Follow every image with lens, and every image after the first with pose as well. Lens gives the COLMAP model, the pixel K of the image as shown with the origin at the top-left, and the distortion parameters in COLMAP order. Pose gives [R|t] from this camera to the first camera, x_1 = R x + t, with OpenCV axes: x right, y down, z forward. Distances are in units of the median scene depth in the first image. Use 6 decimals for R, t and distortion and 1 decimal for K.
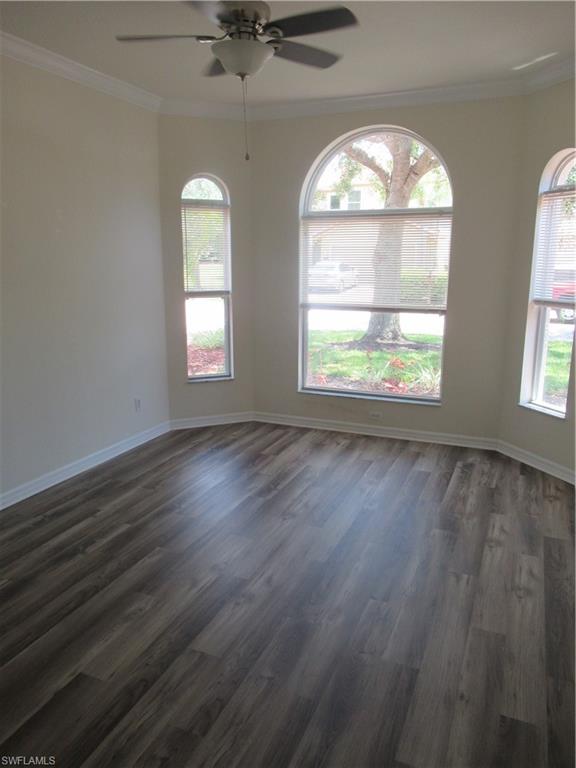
lens RADIAL K [[575.5, 0, 287.2], [0, 575.5, 384.2], [0, 0, 1]] dist [-0.009052, -0.000625]
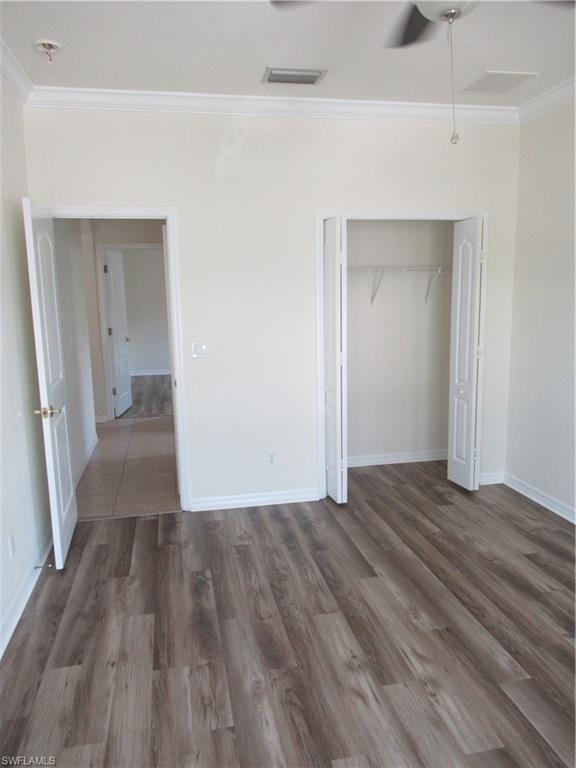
lens RADIAL K [[575.5, 0, 287.4], [0, 575.5, 384.0], [0, 0, 1]] dist [-0.009052, -0.000625]
pose [[-0.824834, 0.110934, -0.554385, 0.528478], [-0.099090, 0.937018, 0.334930, -0.376848], [0.556624, 0.331196, -0.761891, 1.681846]]
